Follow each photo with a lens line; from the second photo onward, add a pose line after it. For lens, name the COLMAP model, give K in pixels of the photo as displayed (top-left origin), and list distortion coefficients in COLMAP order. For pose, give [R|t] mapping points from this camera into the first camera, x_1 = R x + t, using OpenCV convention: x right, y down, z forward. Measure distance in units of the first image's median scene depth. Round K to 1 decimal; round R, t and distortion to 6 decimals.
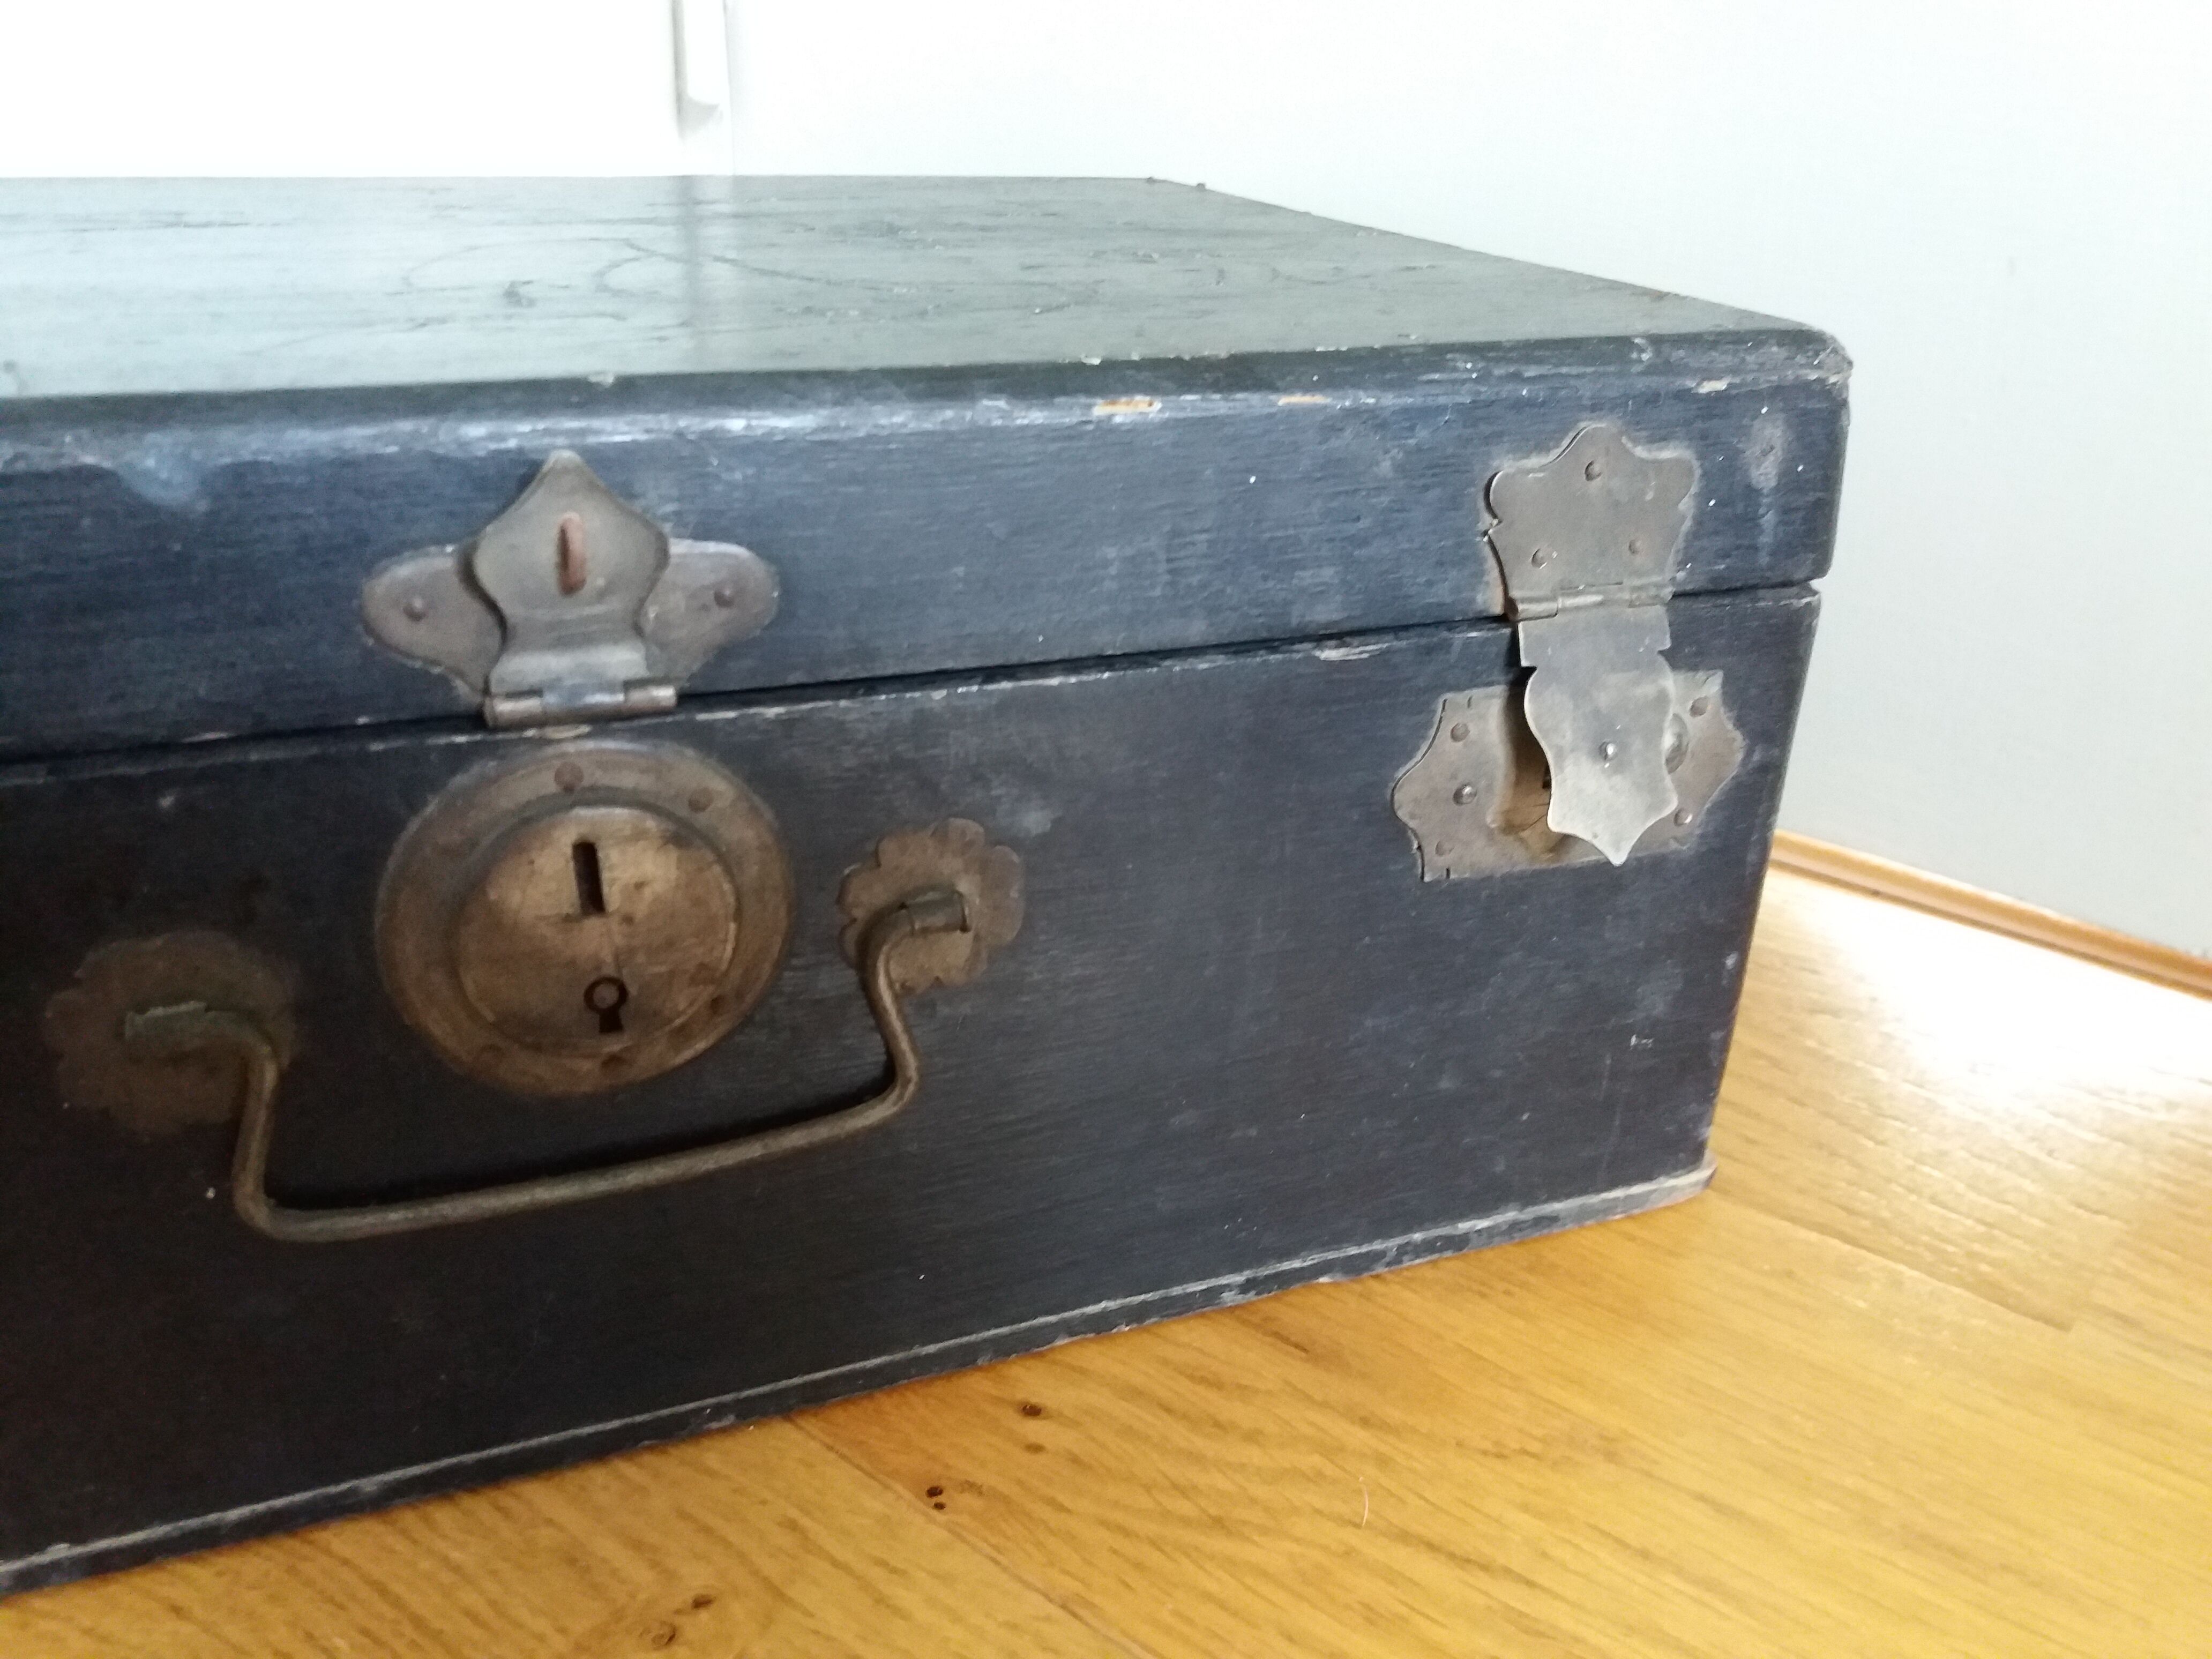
lens RADIAL K [[1770.6, 0, 1115.1], [0, 1770.6, 841.0], [0, 0, 1]] dist [0.026020, -0.073083]
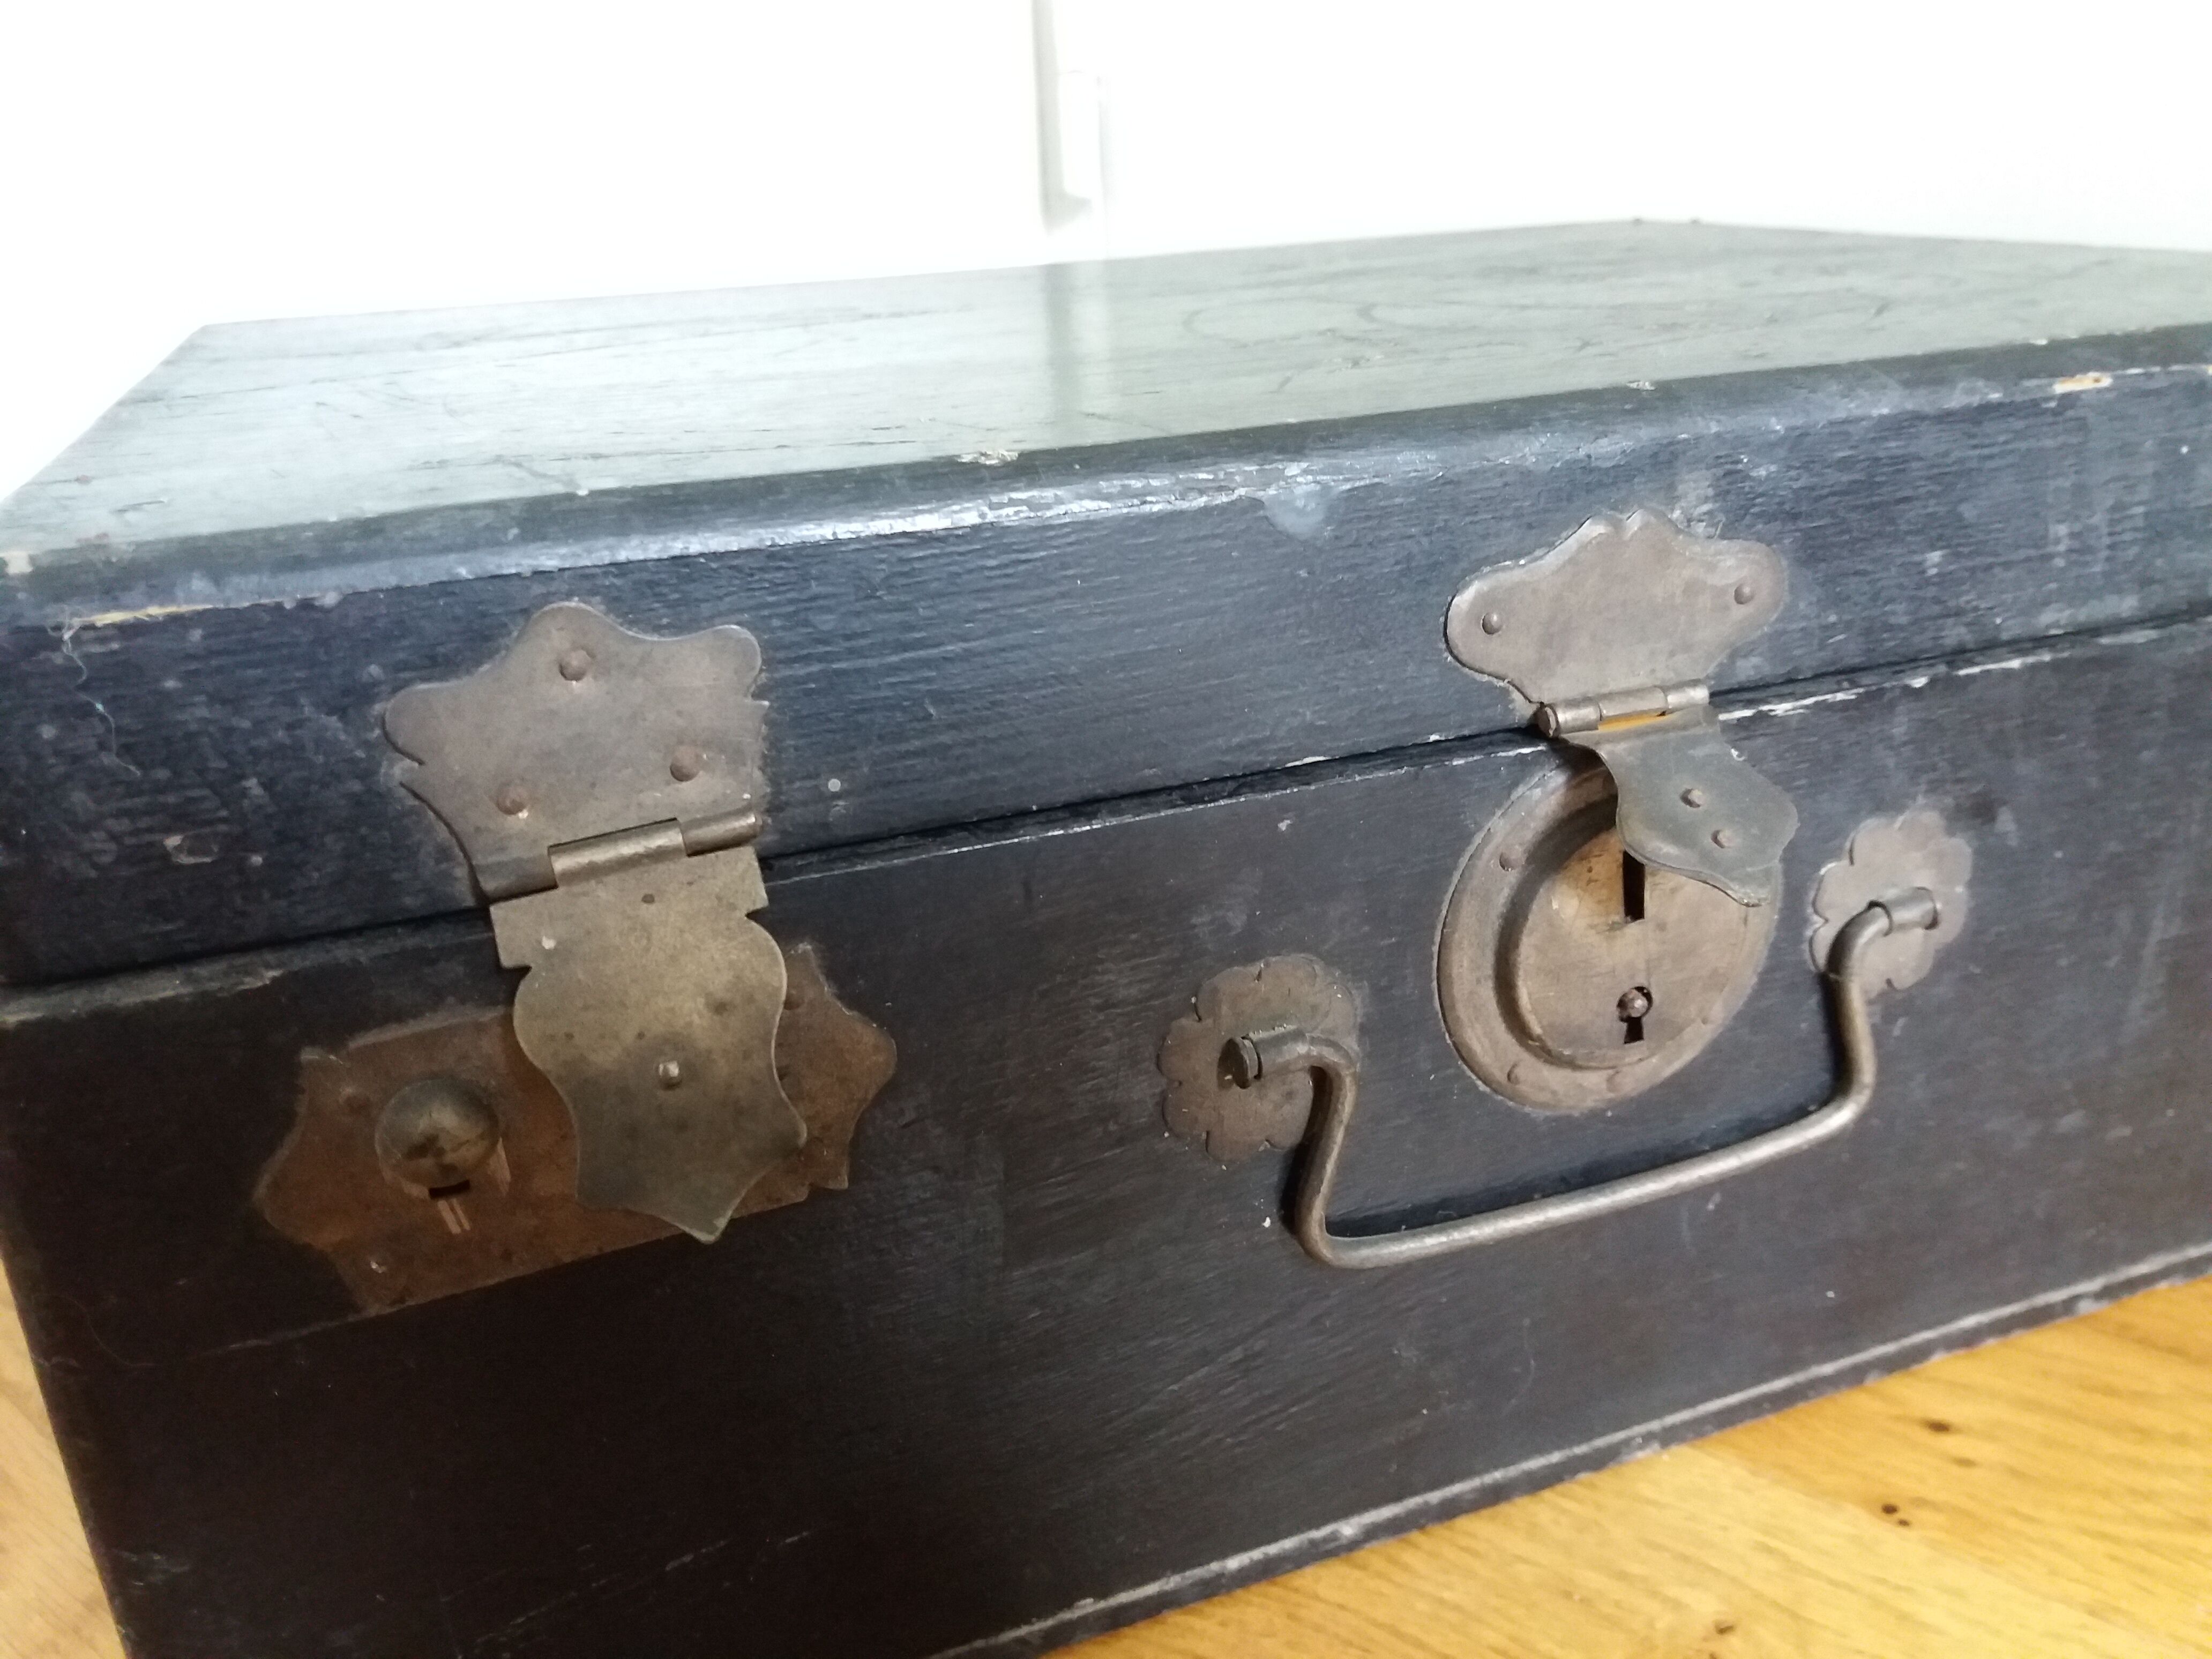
lens RADIAL K [[1770.6, 0, 1084.8], [0, 1770.6, 851.5], [0, 0, 1]] dist [0.026020, -0.073083]
pose [[0.996022, -0.066026, -0.059832, -0.477547], [0.063123, 0.996793, -0.049181, 0.028131], [0.062887, 0.045209, 0.996996, -0.011453]]
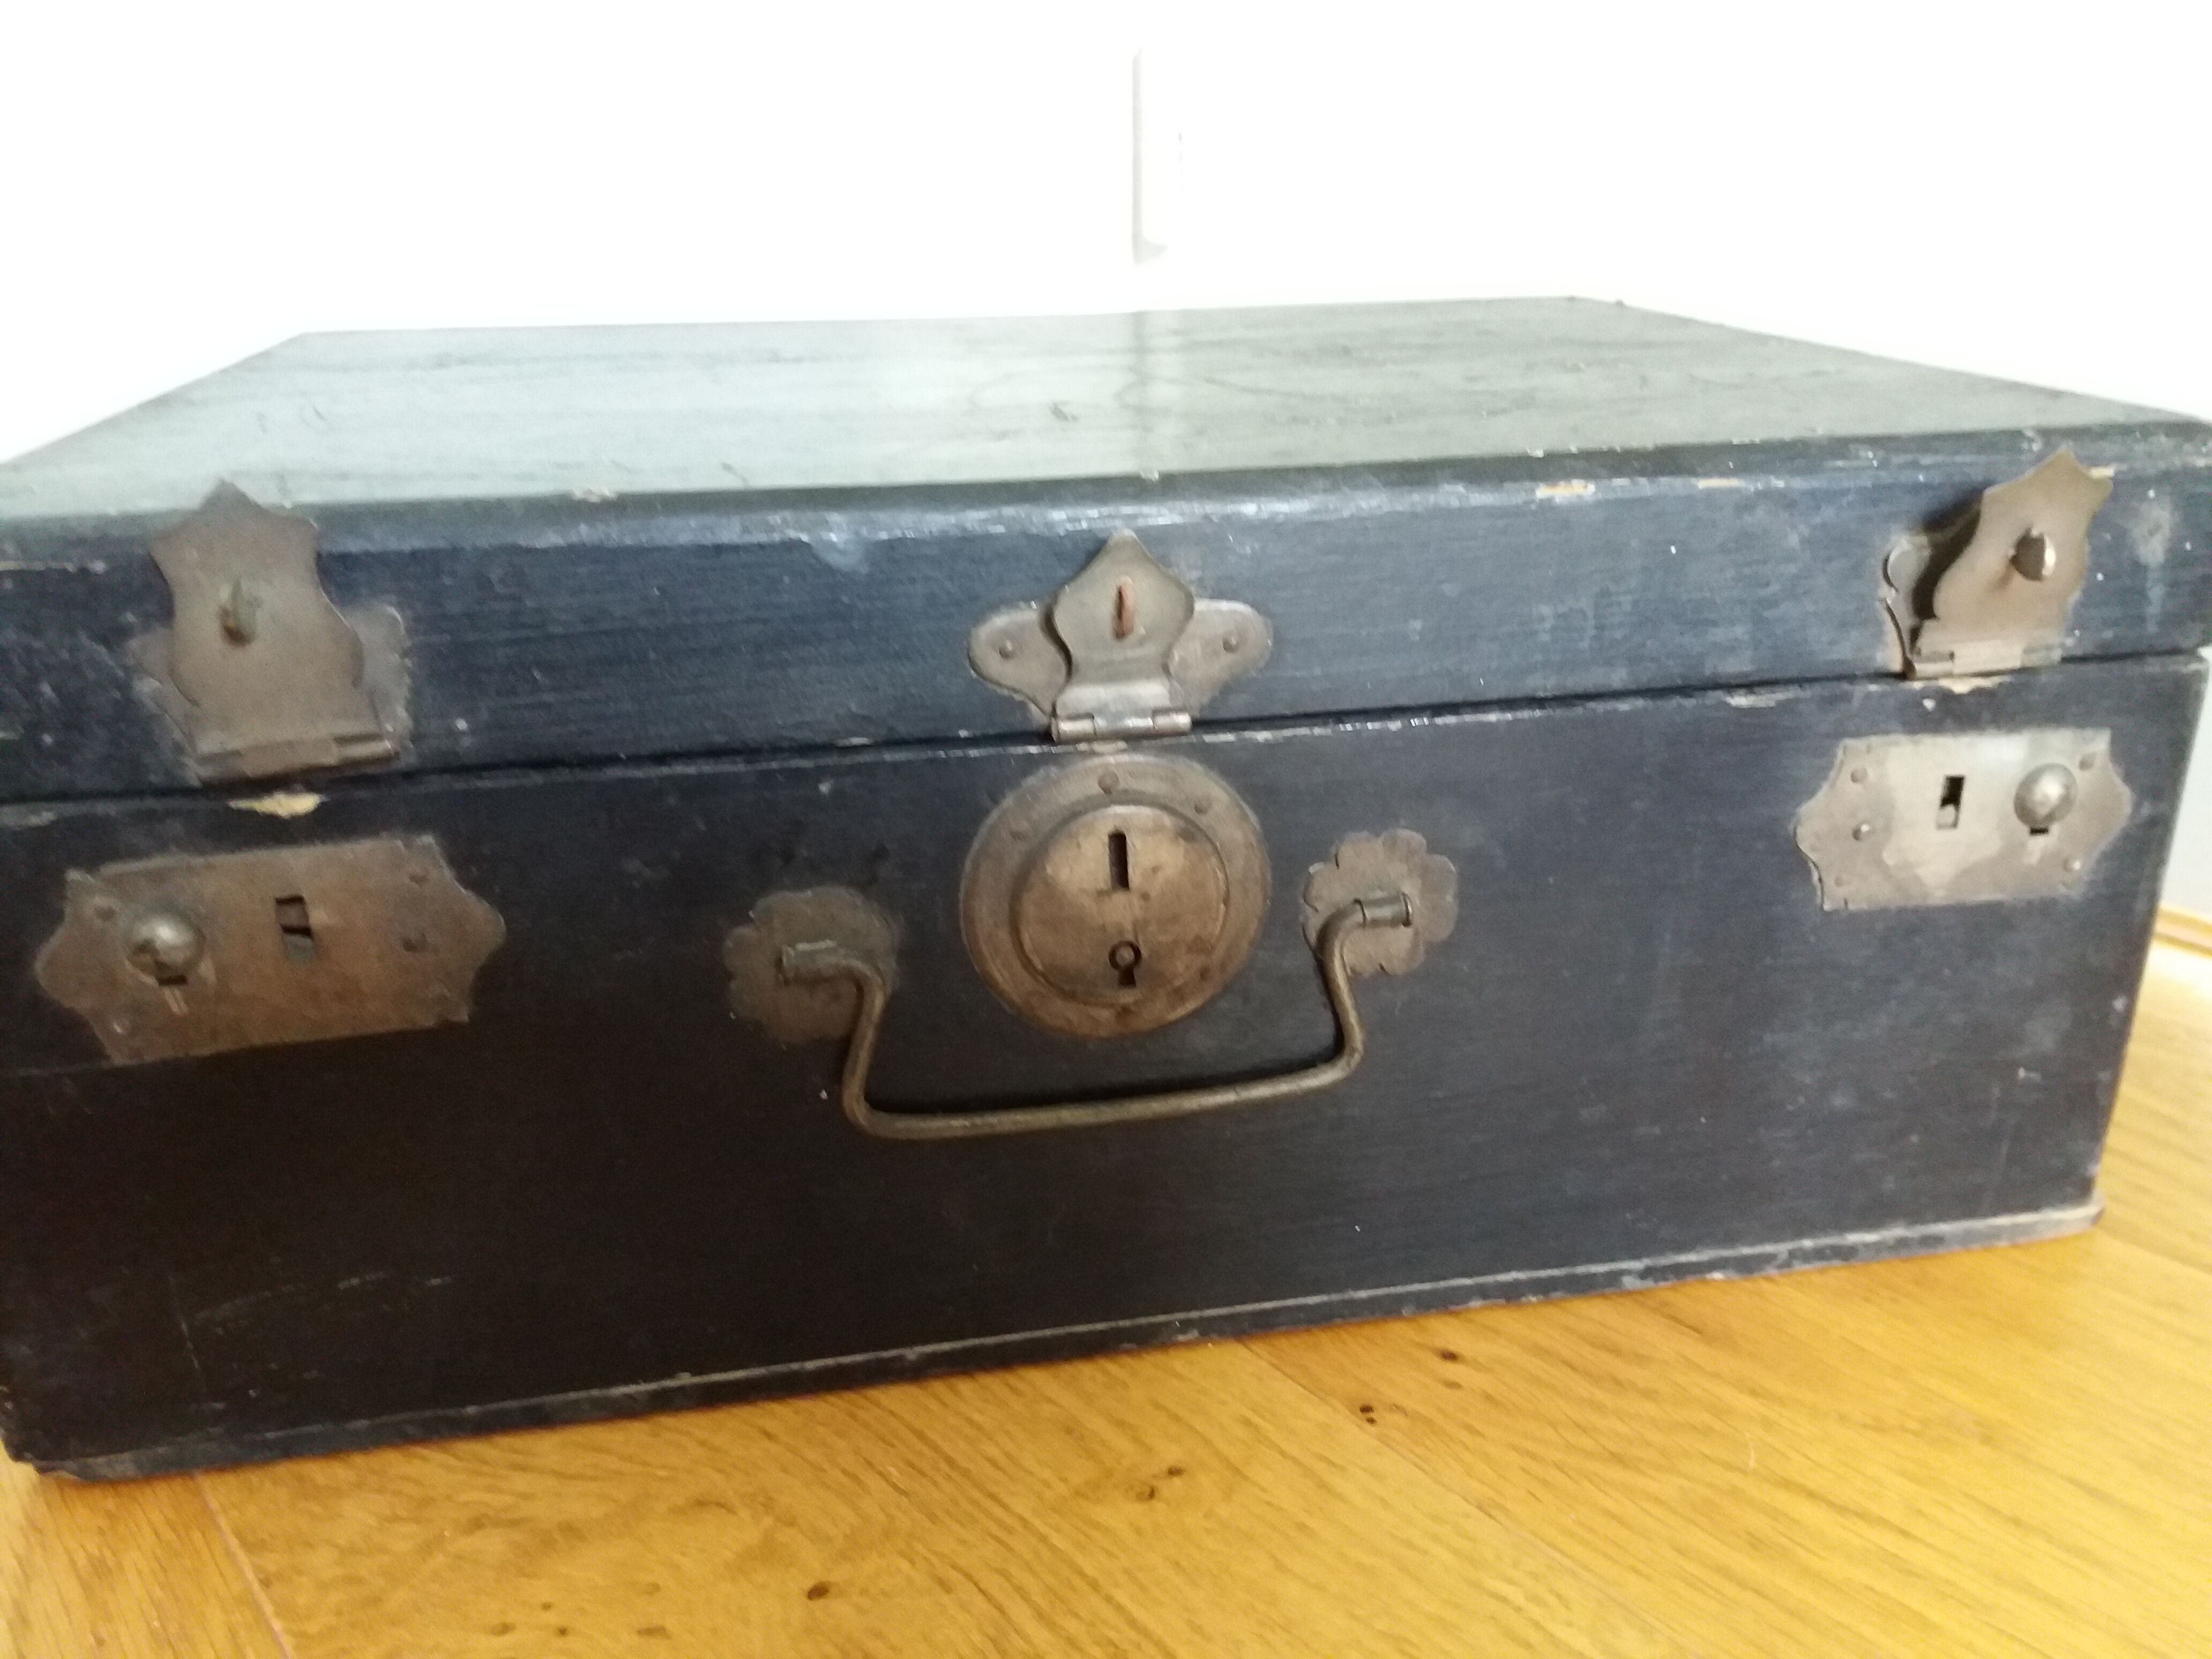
lens RADIAL K [[1770.6, 0, 1137.6], [0, 1770.6, 836.9], [0, 0, 1]] dist [0.026020, -0.073083]
pose [[0.979173, 0.028833, -0.200969, -0.026063], [-0.041121, 0.997513, -0.057240, 0.065573], [0.198819, 0.064312, 0.977924, -0.207231]]
